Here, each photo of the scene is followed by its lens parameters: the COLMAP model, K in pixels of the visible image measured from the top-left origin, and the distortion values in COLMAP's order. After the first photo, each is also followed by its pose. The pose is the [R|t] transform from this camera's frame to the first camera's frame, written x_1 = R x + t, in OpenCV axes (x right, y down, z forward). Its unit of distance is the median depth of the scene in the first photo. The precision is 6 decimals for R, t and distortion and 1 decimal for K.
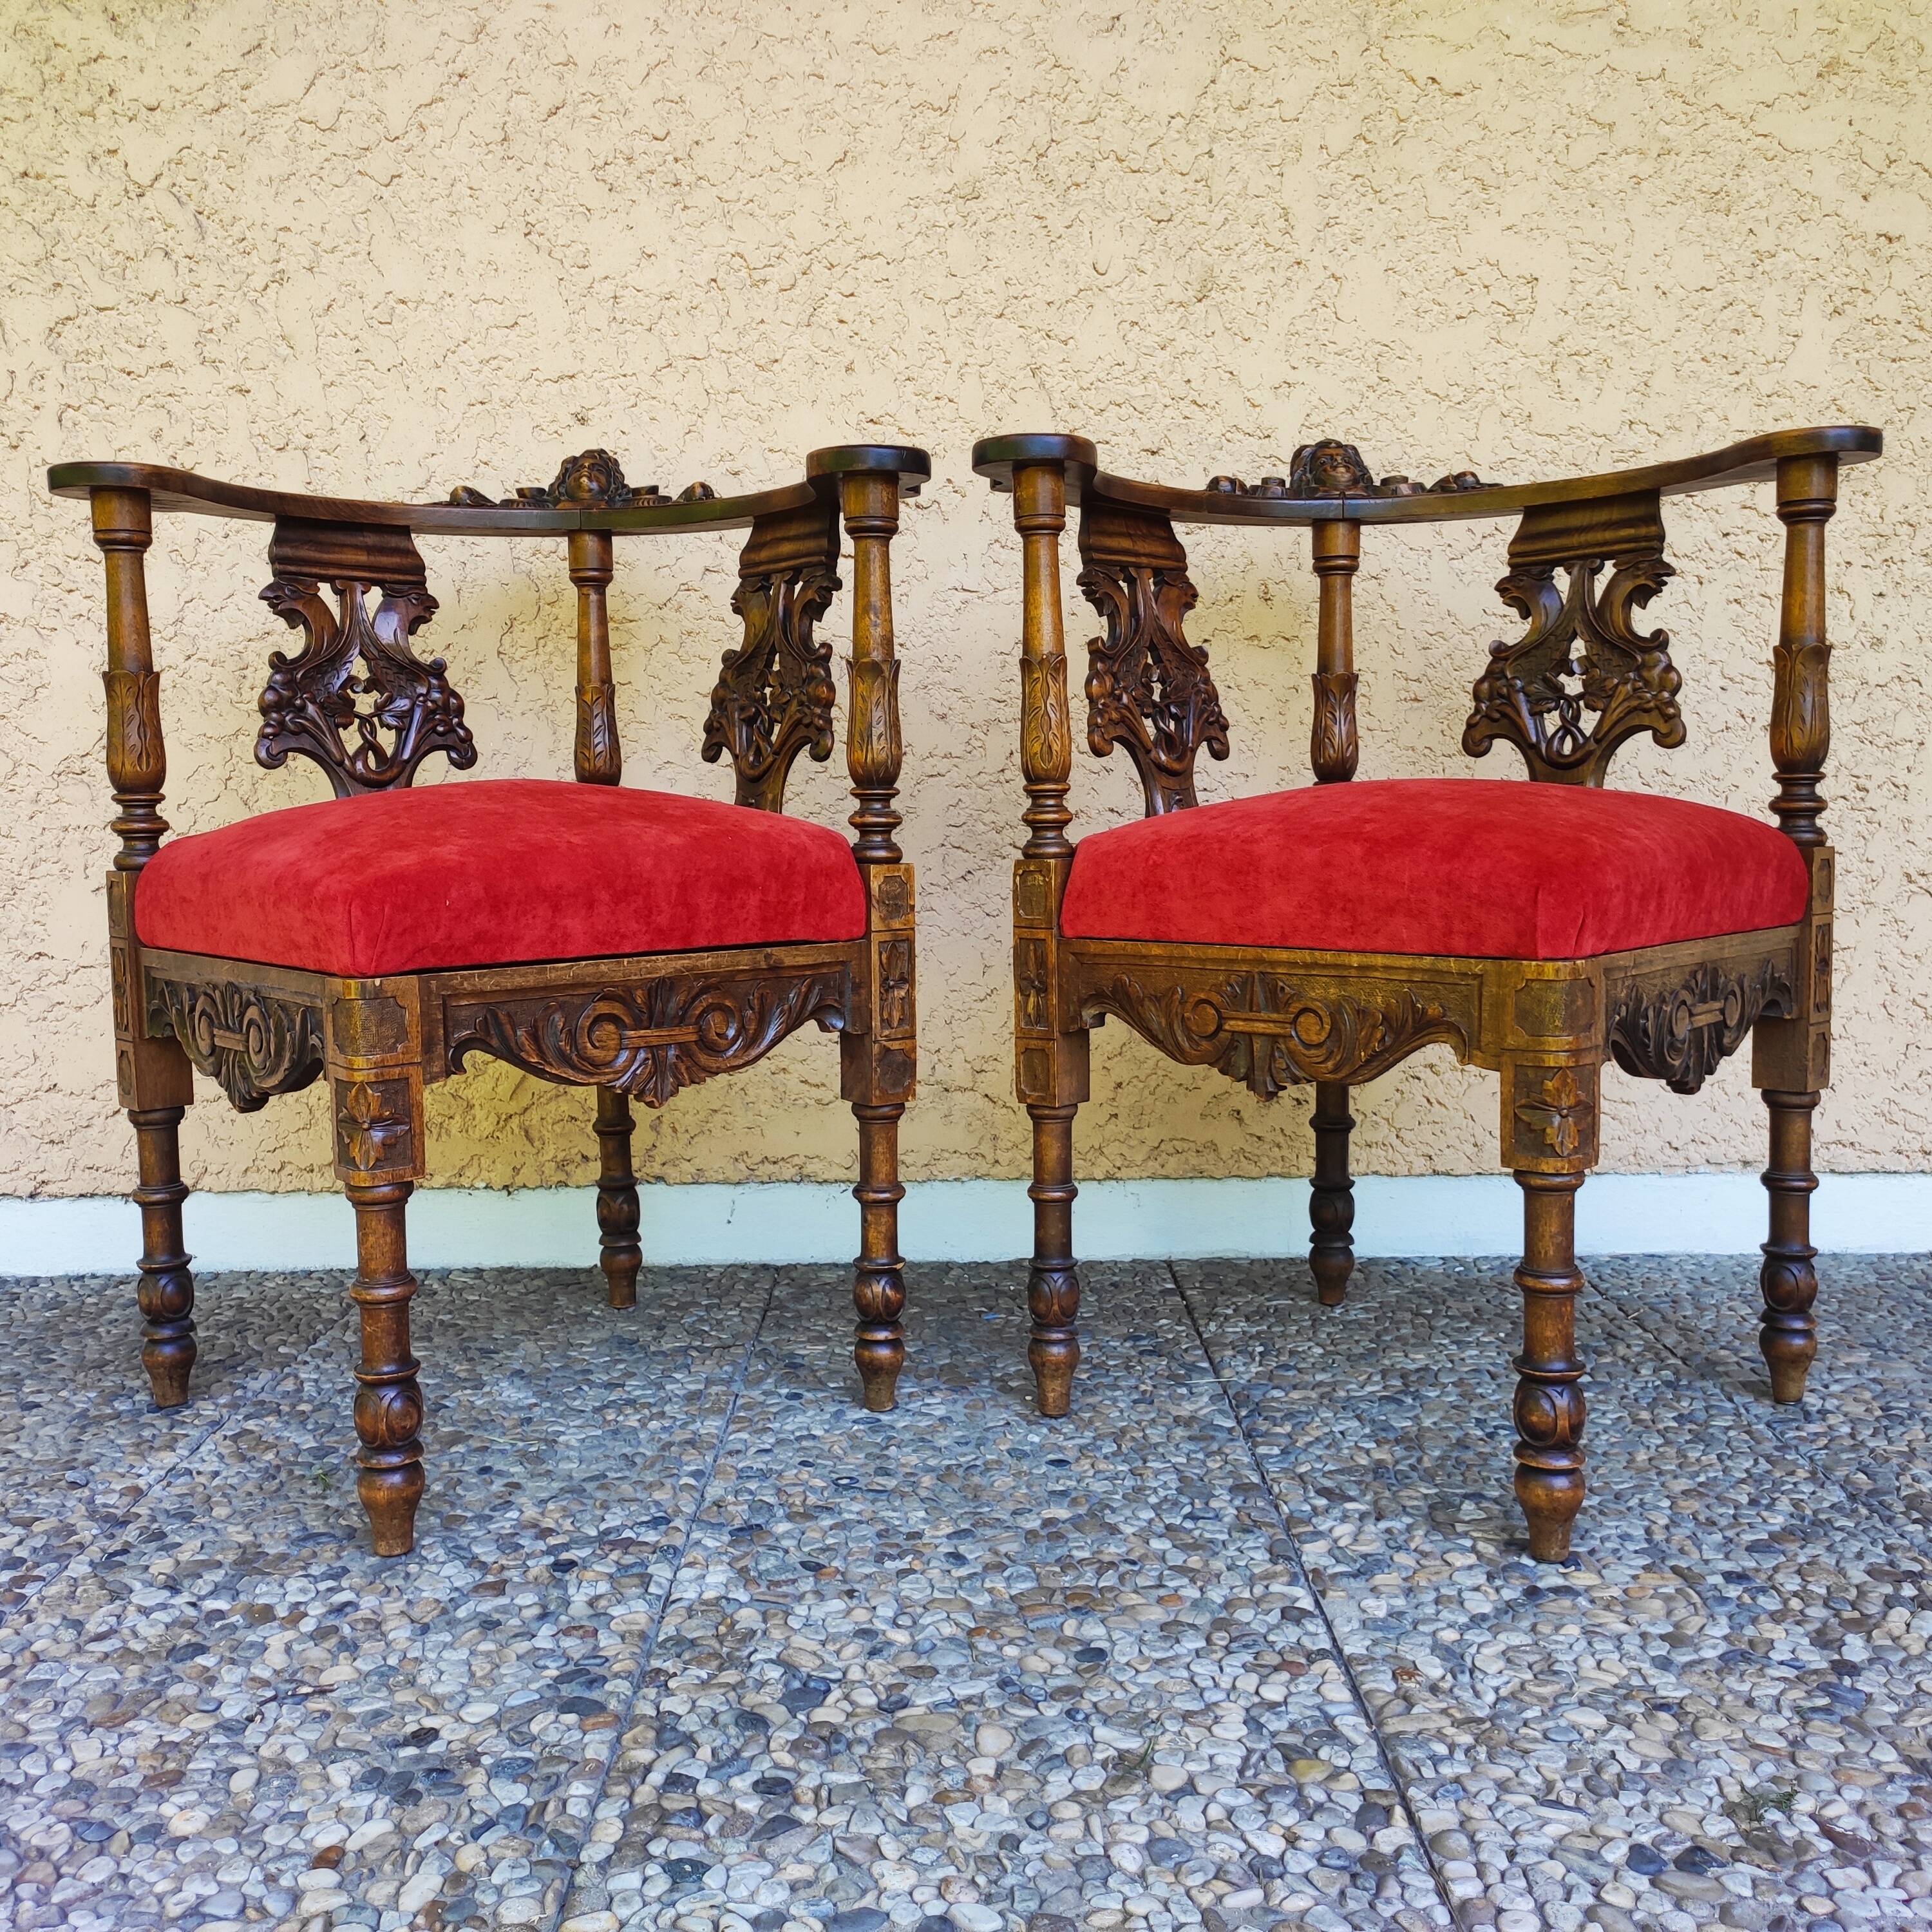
lens RADIAL K [[1943.2, 0, 971.0], [0, 1943.2, 954.3], [0, 0, 1]] dist [0.043739, 0.000000]
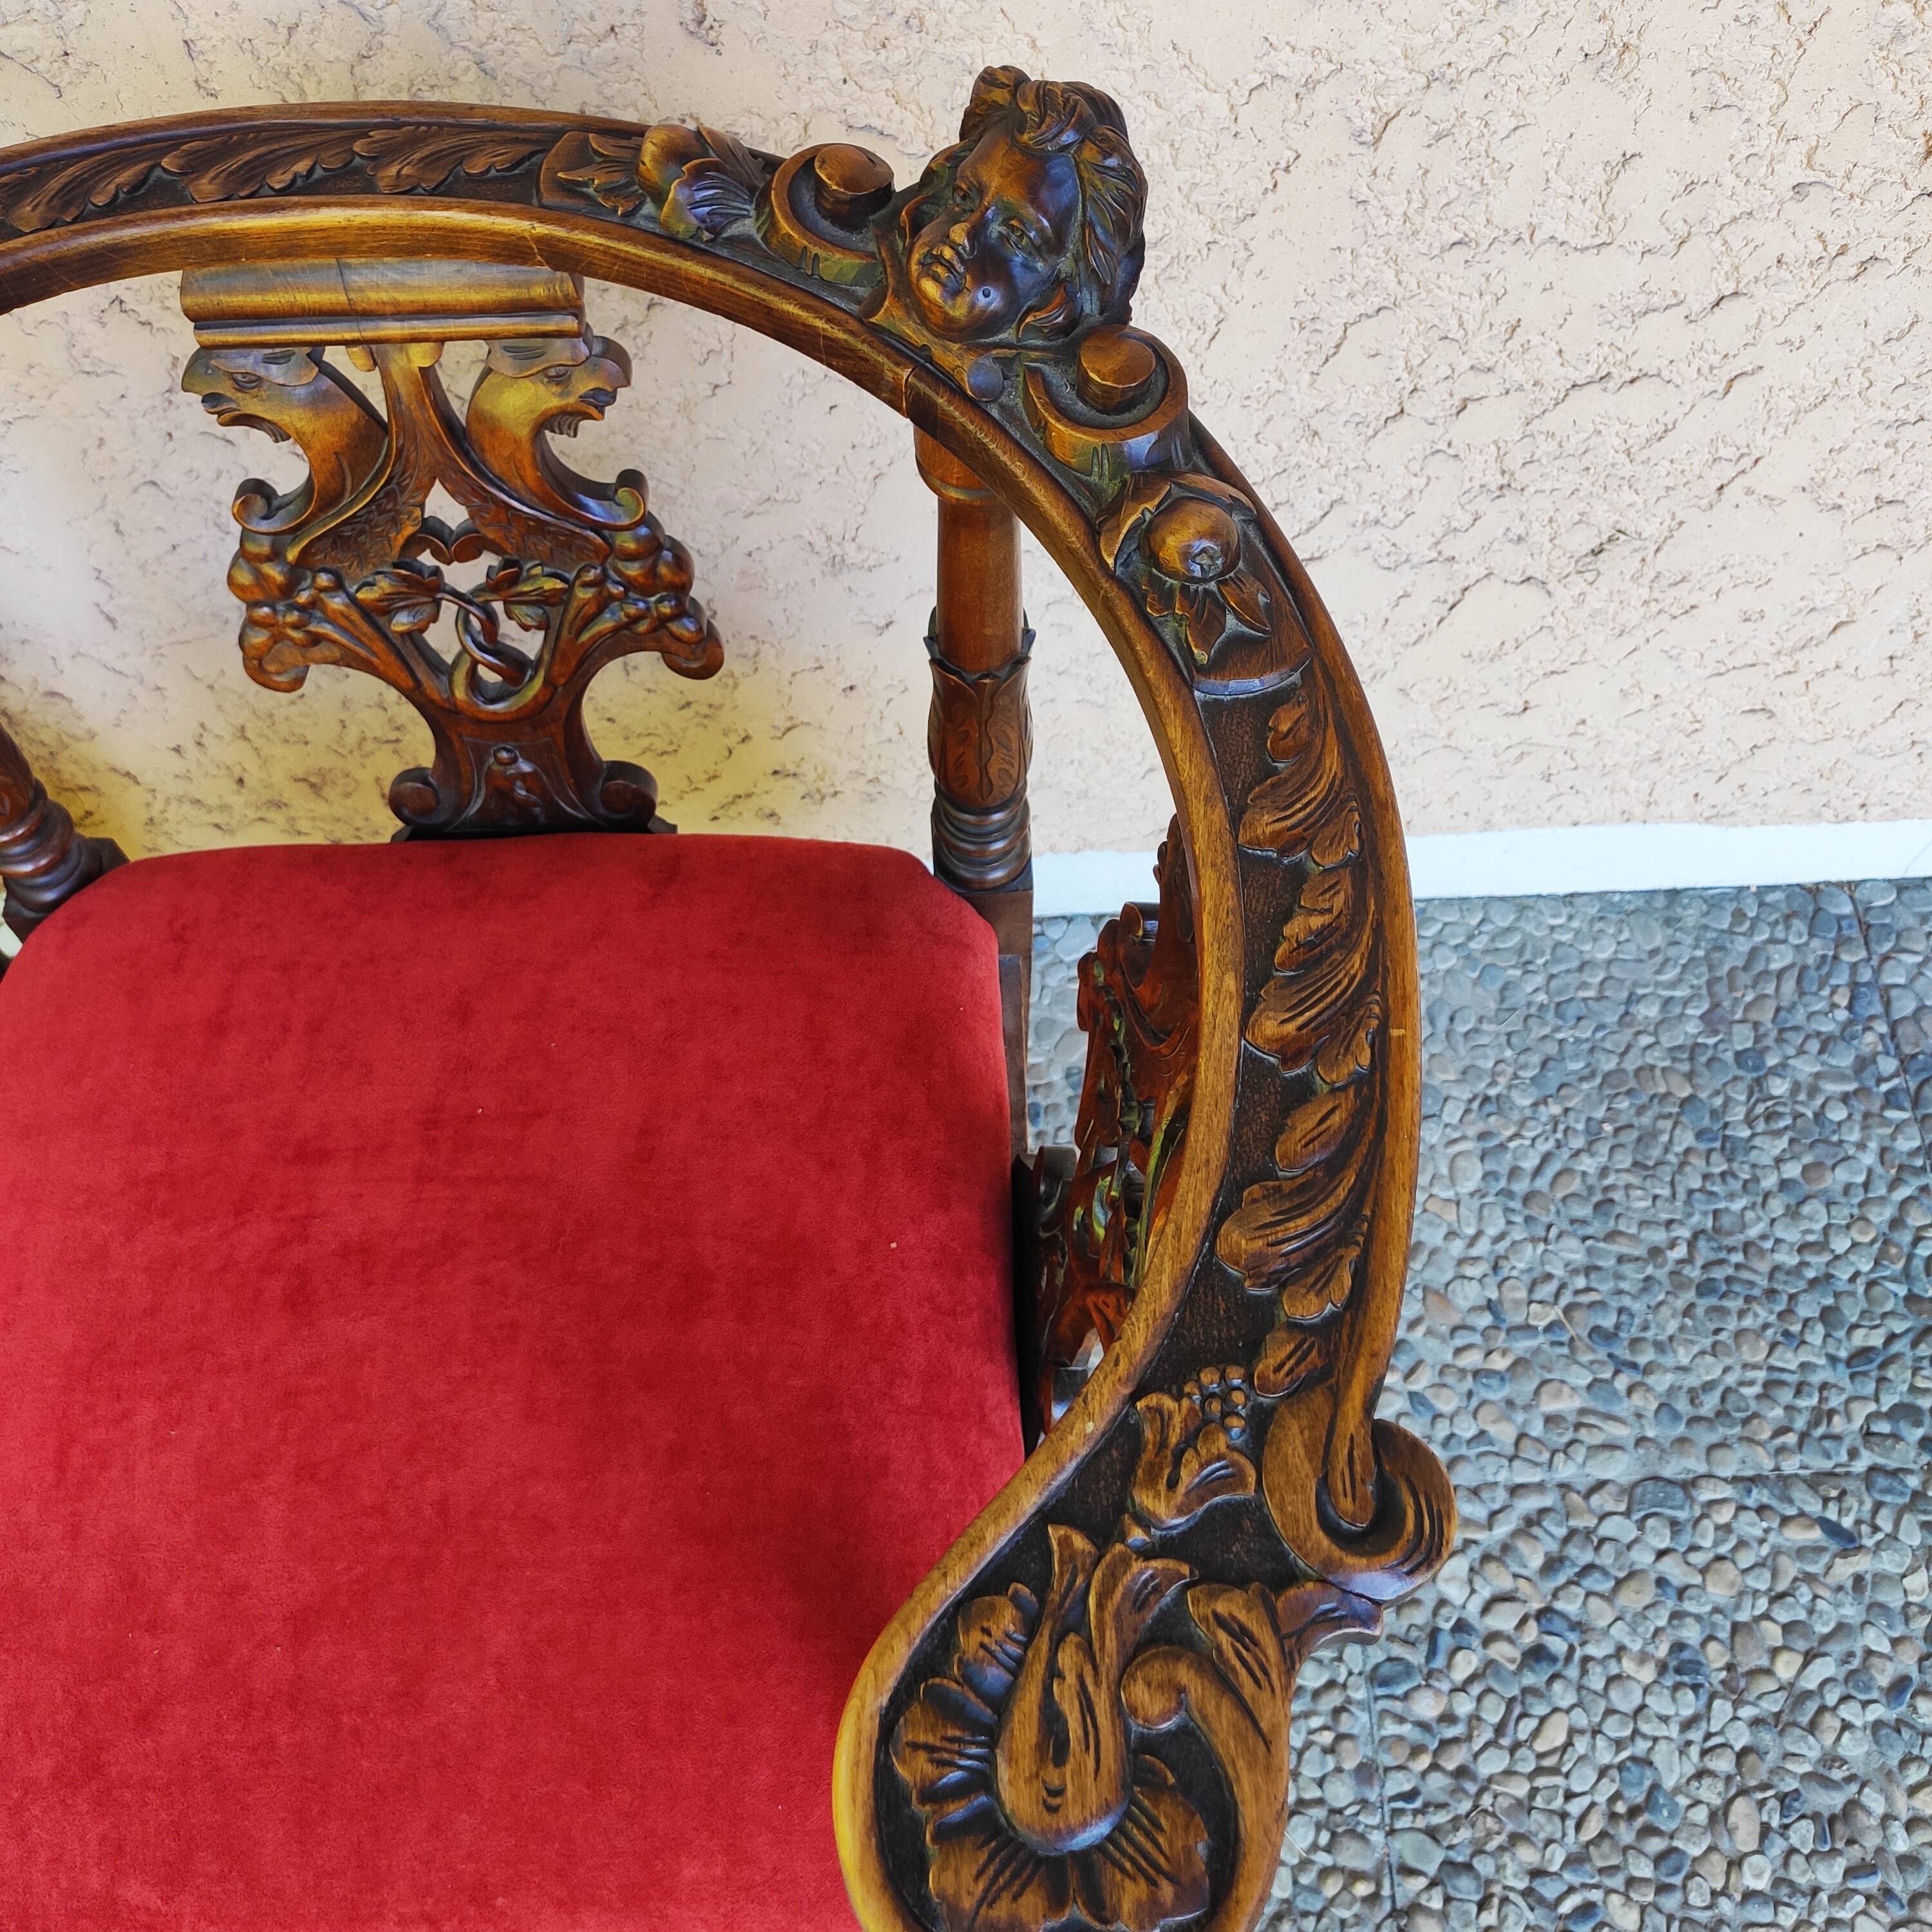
lens RADIAL K [[1943.2, 0, 962.2], [0, 1943.2, 974.8], [0, 0, 1]] dist [0.043739, 0.000000]
pose [[0.999547, -0.029861, 0.003857, 0.248548], [0.012907, 0.540690, 0.841123, -0.515787], [-0.027203, -0.840692, 0.540830, 0.803083]]
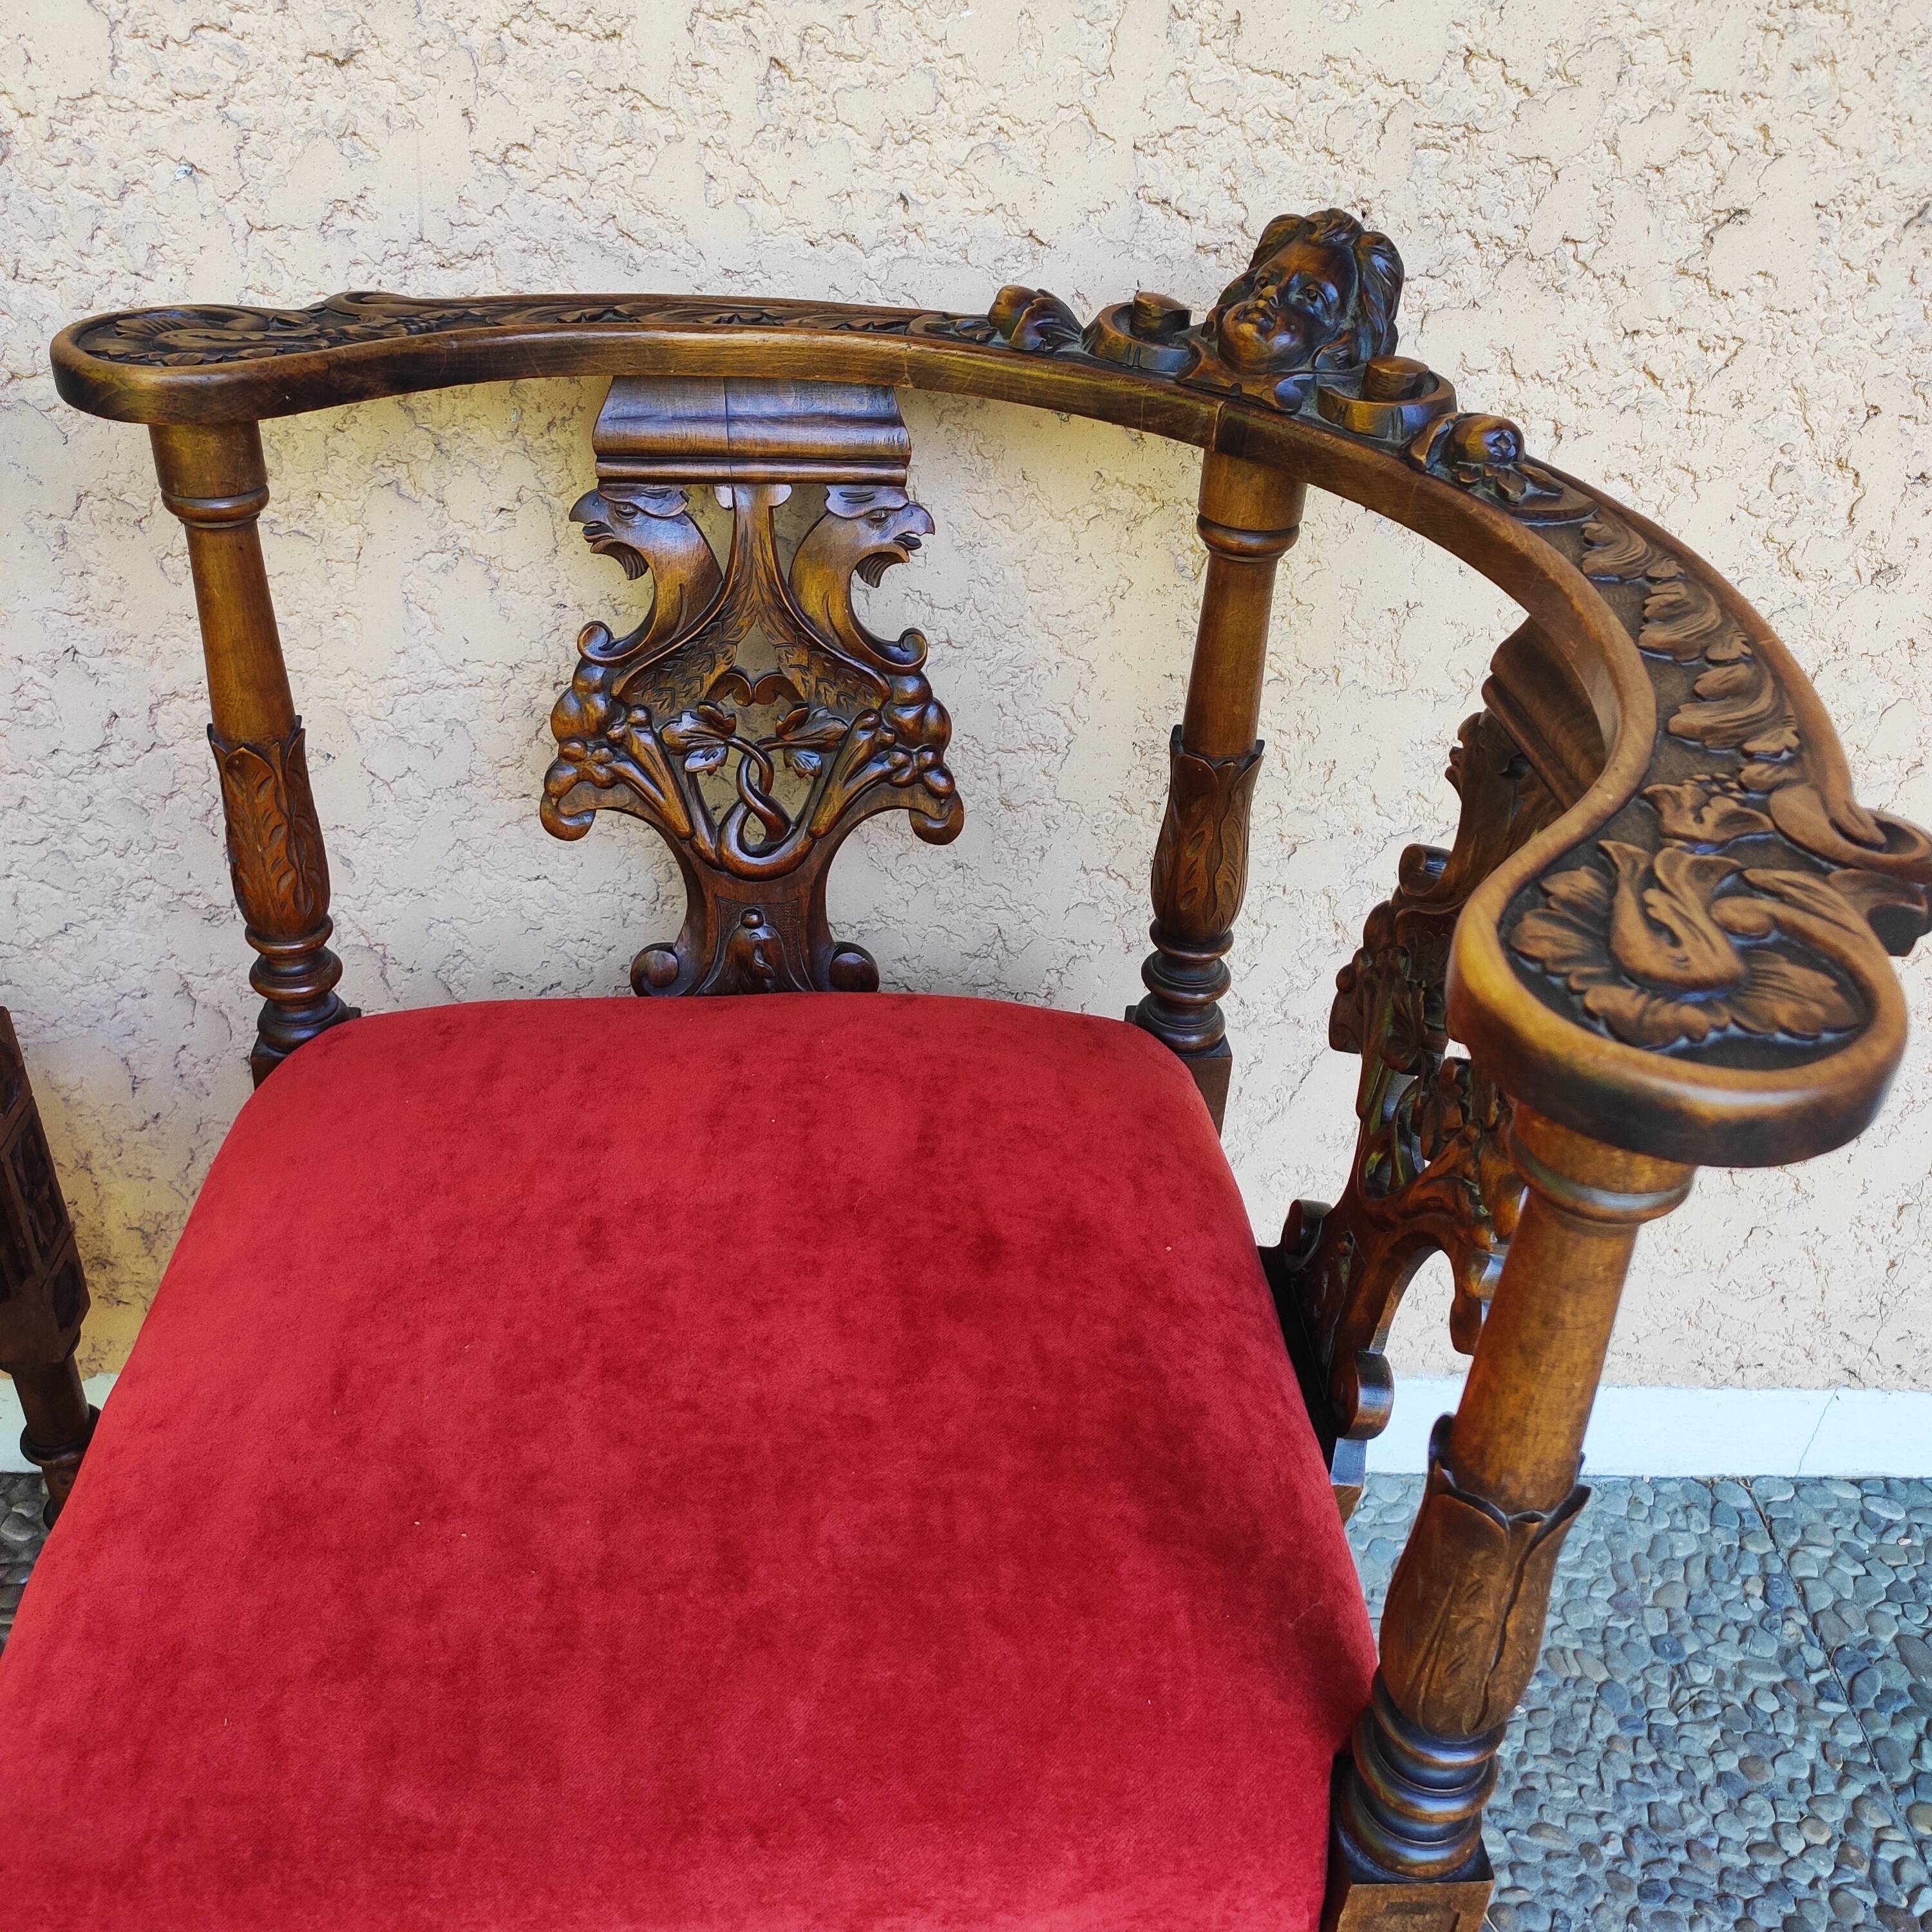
lens RADIAL K [[1943.2, 0, 969.4], [0, 1943.2, 966.5], [0, 0, 1]] dist [0.043739, 0.000000]
pose [[0.995166, 0.002835, 0.098163, 0.133268], [-0.048600, 0.882815, 0.467201, -0.360391], [-0.085335, -0.469713, 0.878685, 0.619966]]
